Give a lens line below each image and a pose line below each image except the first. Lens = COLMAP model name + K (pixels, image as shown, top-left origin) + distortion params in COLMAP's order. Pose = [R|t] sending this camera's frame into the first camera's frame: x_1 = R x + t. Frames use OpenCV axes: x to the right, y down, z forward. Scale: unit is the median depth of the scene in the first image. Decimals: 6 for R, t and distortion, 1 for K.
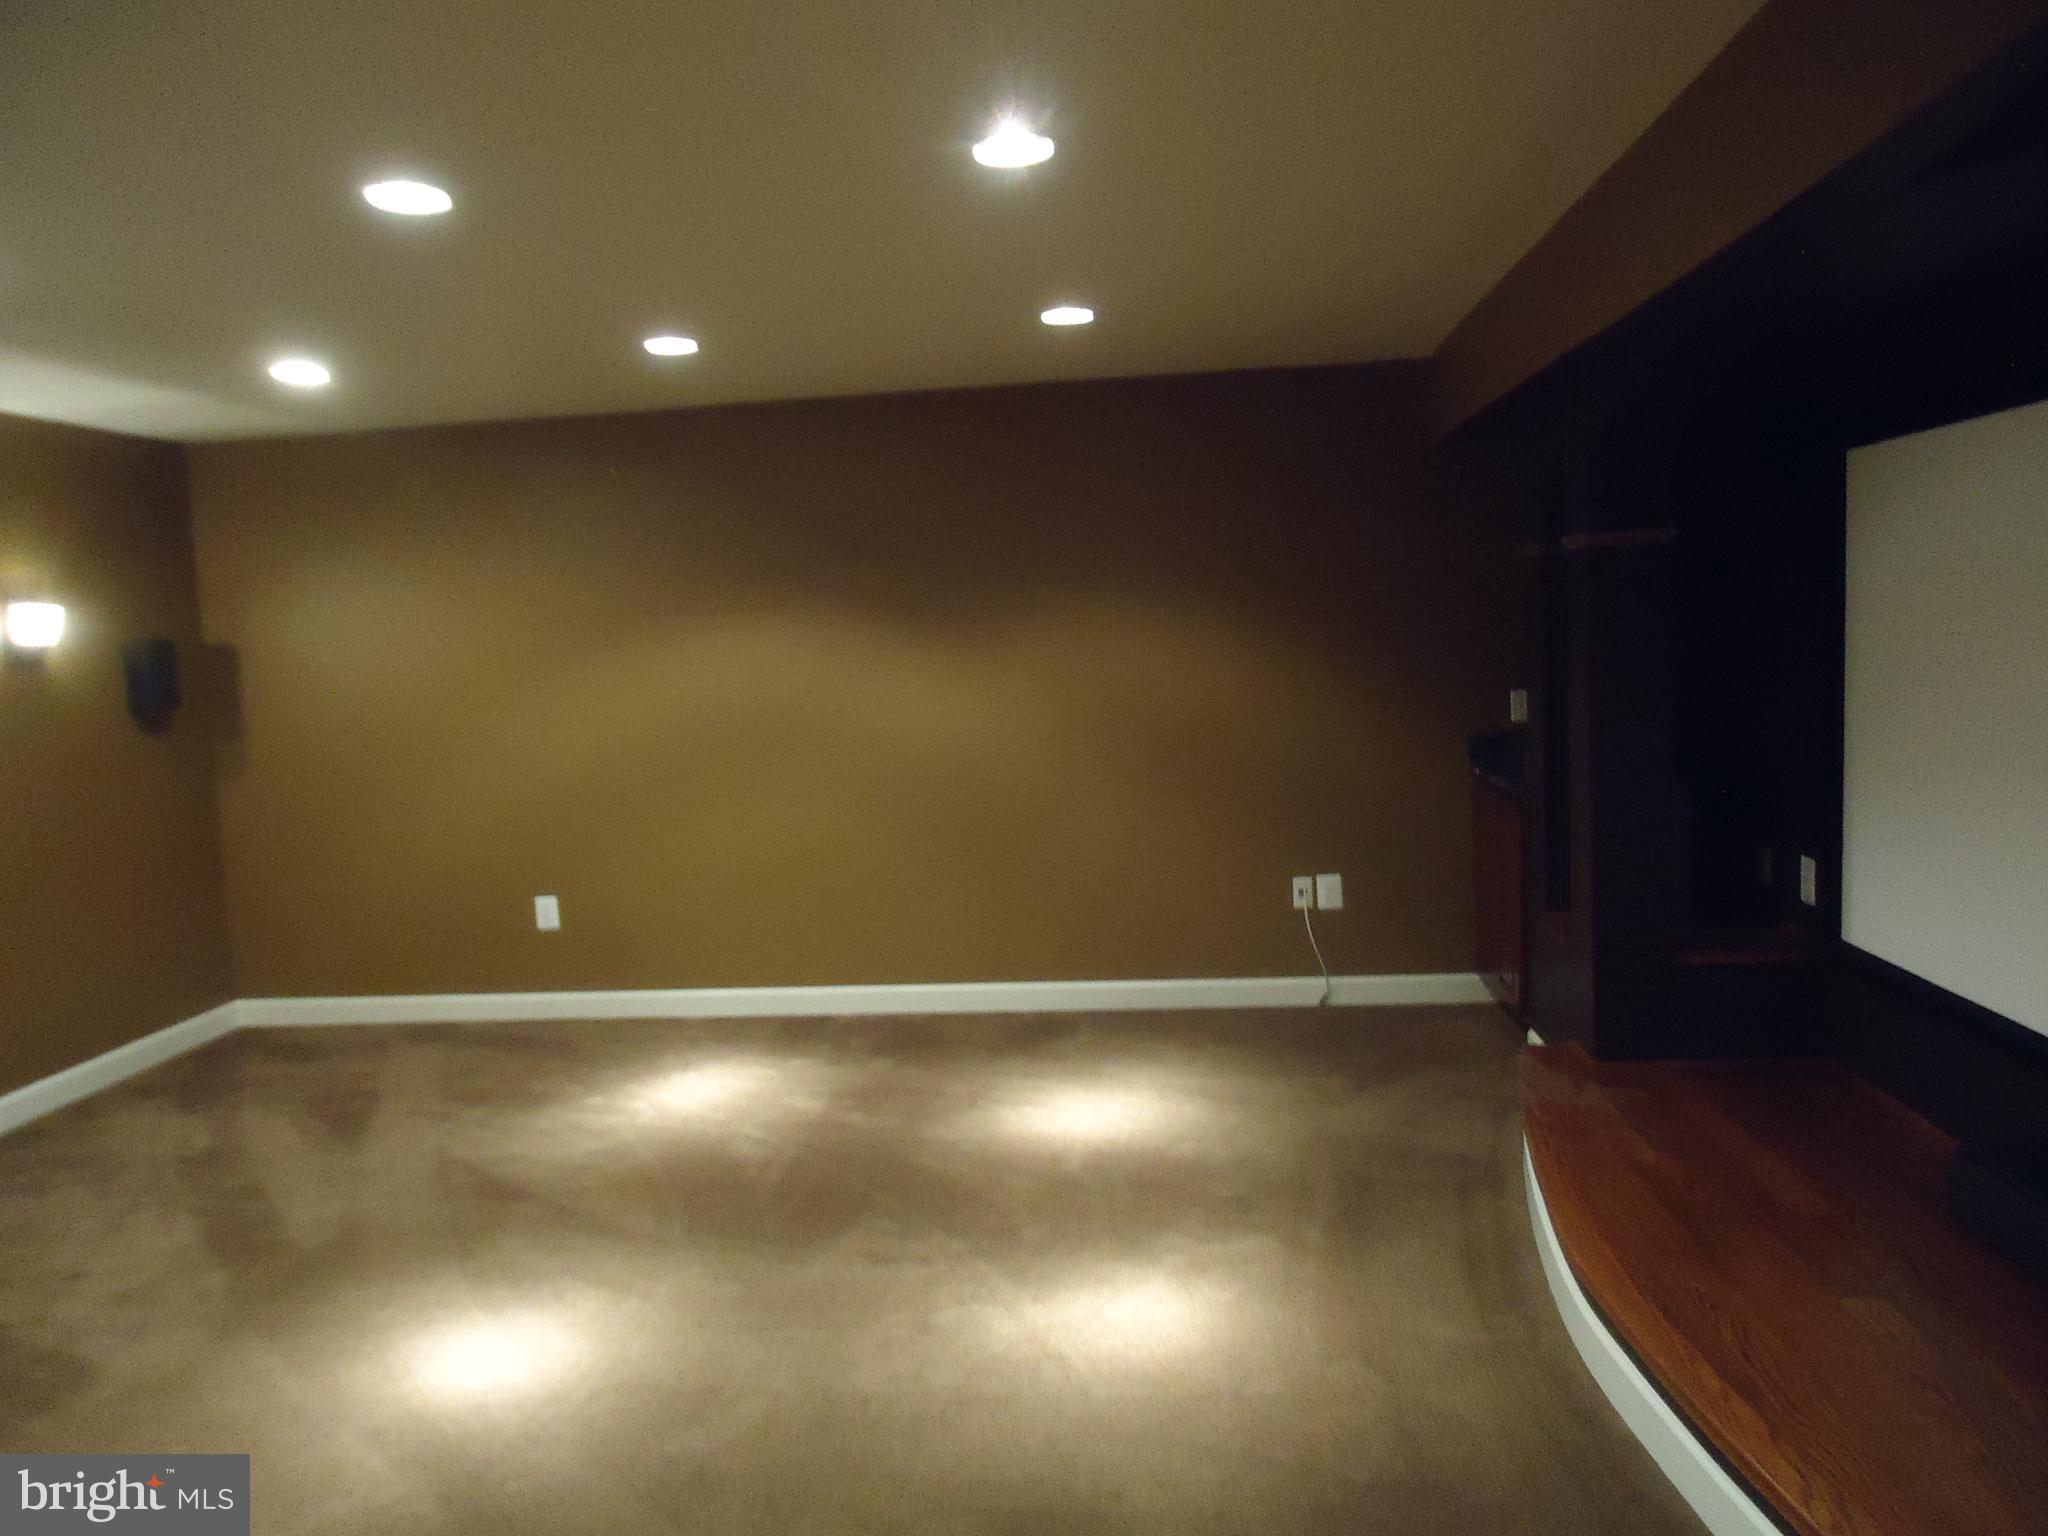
lens RADIAL K [[1477.8, 0, 1020.0], [0, 1477.8, 766.3], [0, 0, 1]] dist [-0.011655, 0.011382]
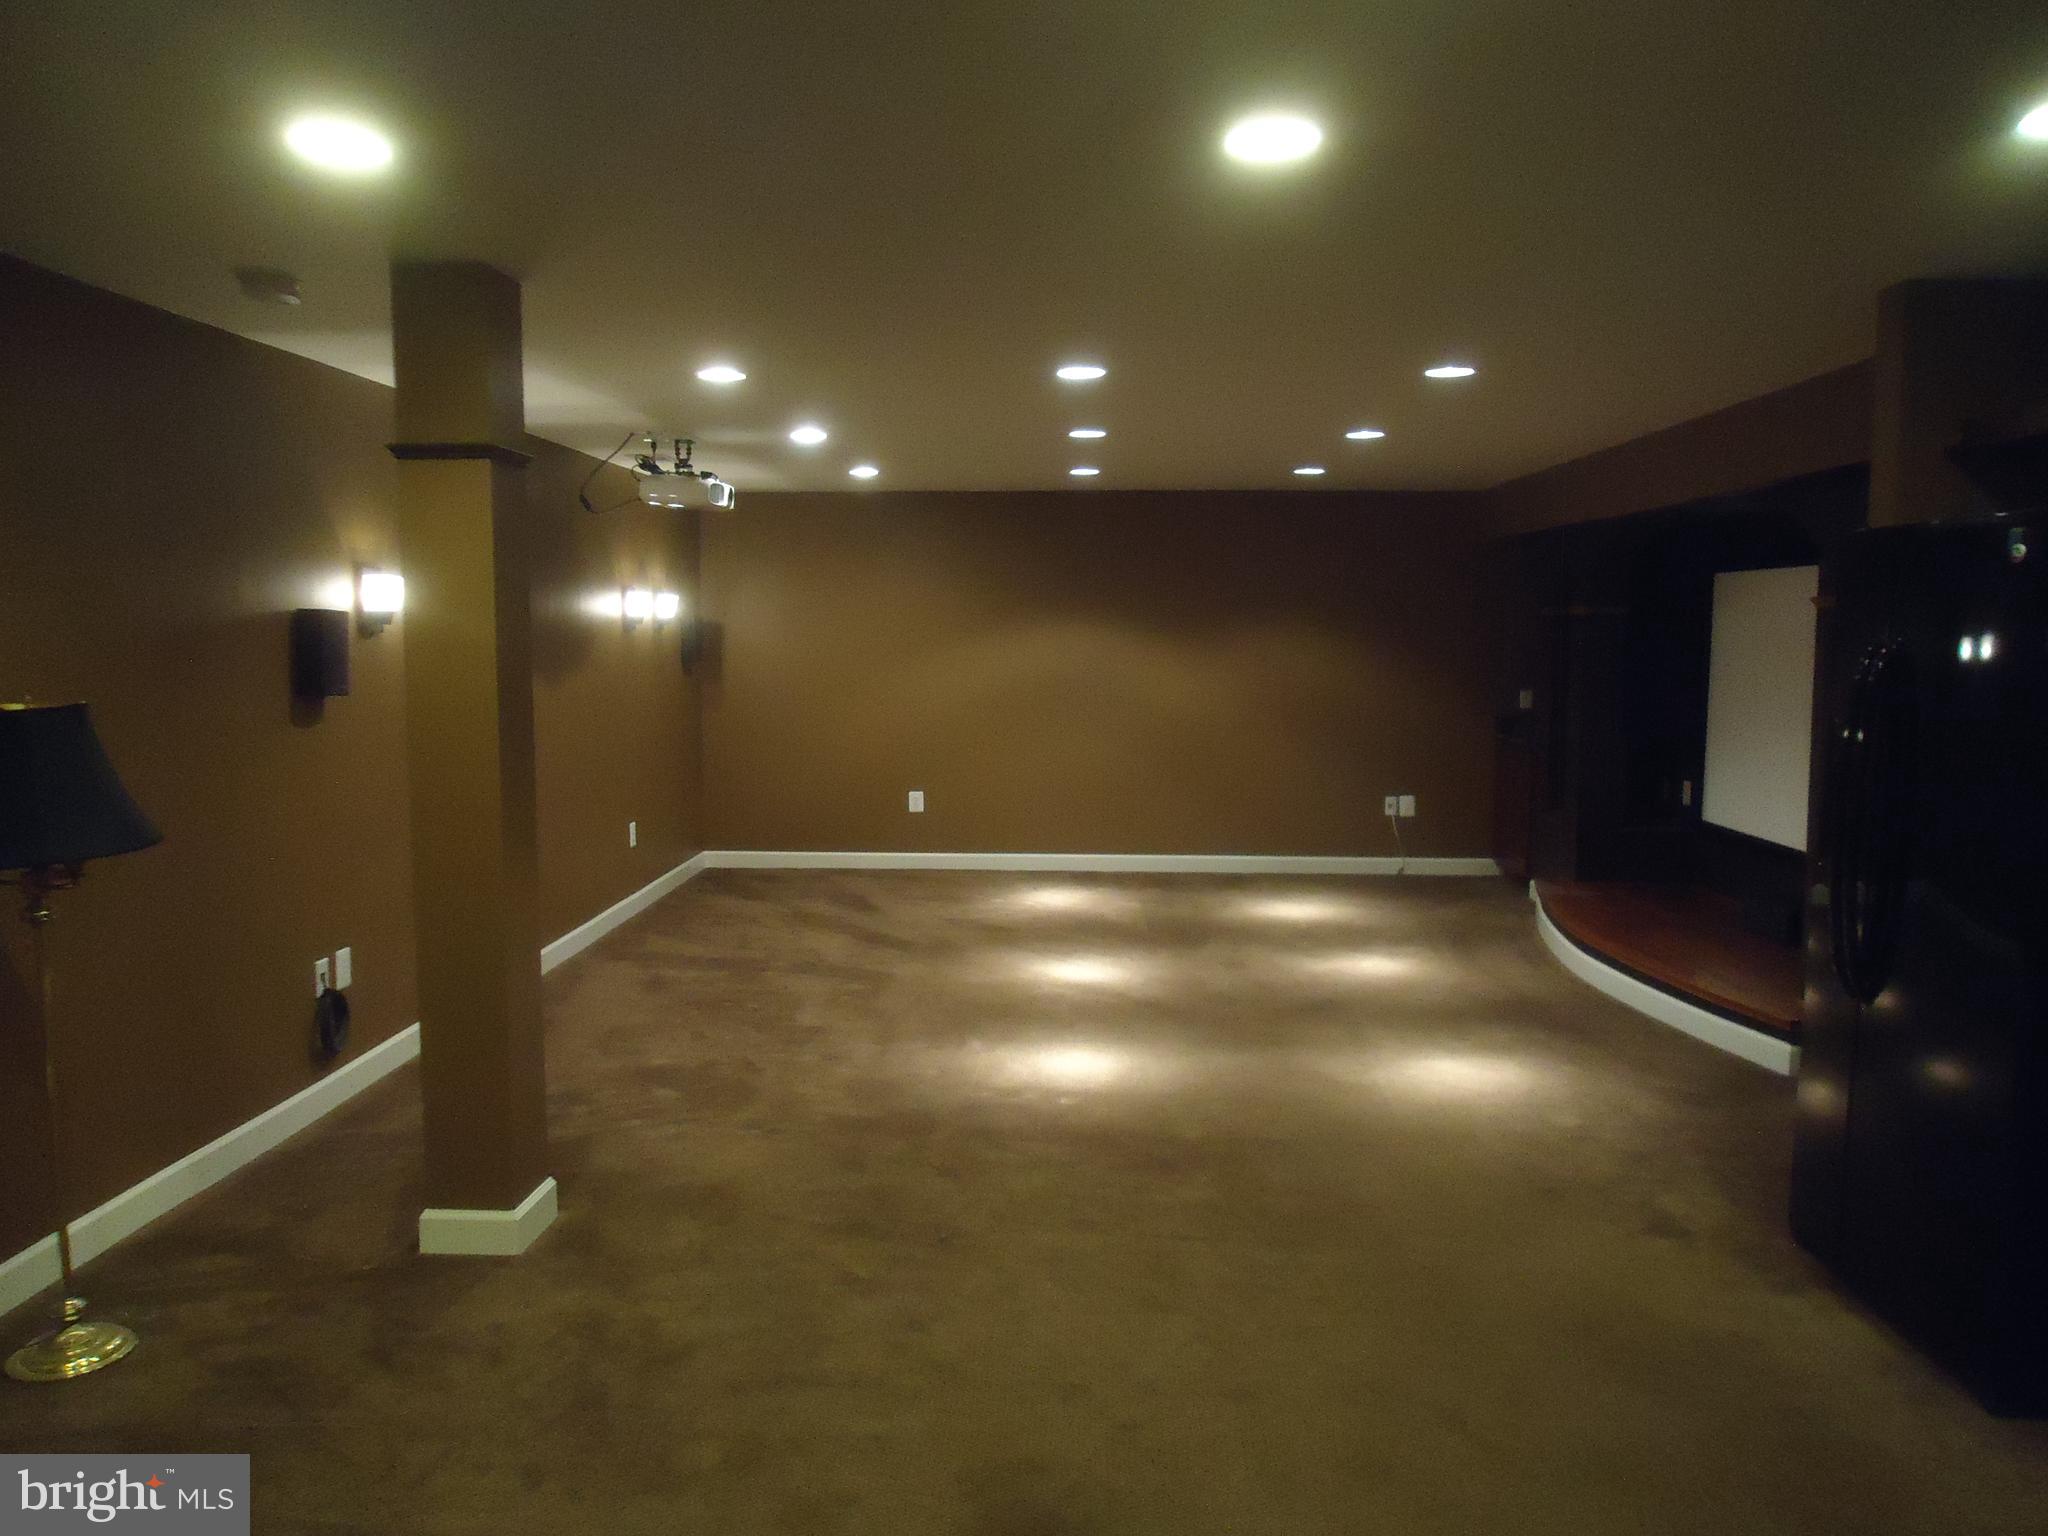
lens RADIAL K [[1477.8, 0, 1016.5], [0, 1477.8, 761.1], [0, 0, 1]] dist [-0.011655, 0.011382]
pose [[0.997292, 0.044539, 0.058516, -0.404176], [-0.044377, 0.999007, -0.004073, 0.075248], [-0.058640, 0.001465, 0.998278, -0.778072]]
